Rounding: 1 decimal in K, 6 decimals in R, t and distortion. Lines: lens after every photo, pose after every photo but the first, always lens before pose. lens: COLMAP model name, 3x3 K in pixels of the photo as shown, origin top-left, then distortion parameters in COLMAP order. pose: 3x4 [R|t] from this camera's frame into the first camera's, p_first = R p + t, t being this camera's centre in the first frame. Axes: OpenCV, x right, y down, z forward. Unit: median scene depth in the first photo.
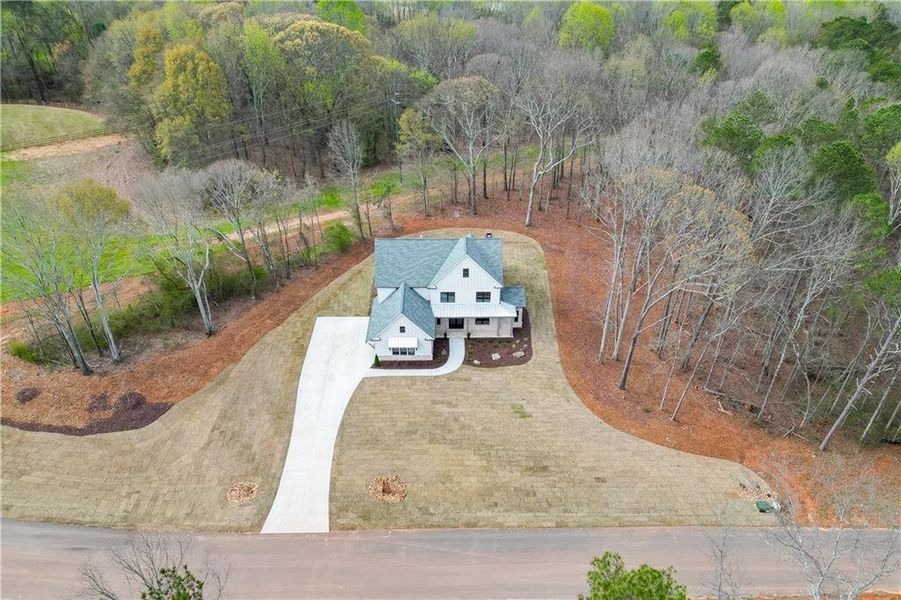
lens RADIAL K [[619.8, 0, 449.3], [0, 619.8, 314.2], [0, 0, 1]] dist [0.108354, -0.004404]
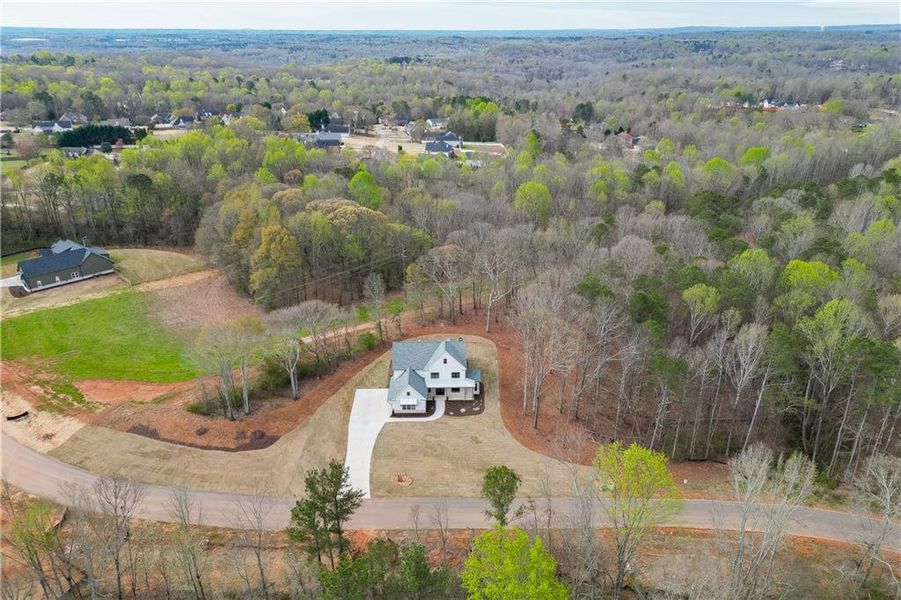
lens RADIAL K [[619.8, 0, 449.3], [0, 619.8, 314.2], [0, 0, 1]] dist [0.108354, -0.004404]
pose [[0.999974, -0.005704, 0.004442, 0.031627], [0.006319, 0.988101, -0.153673, 0.070002], [-0.003512, 0.153698, 0.988112, -0.734235]]
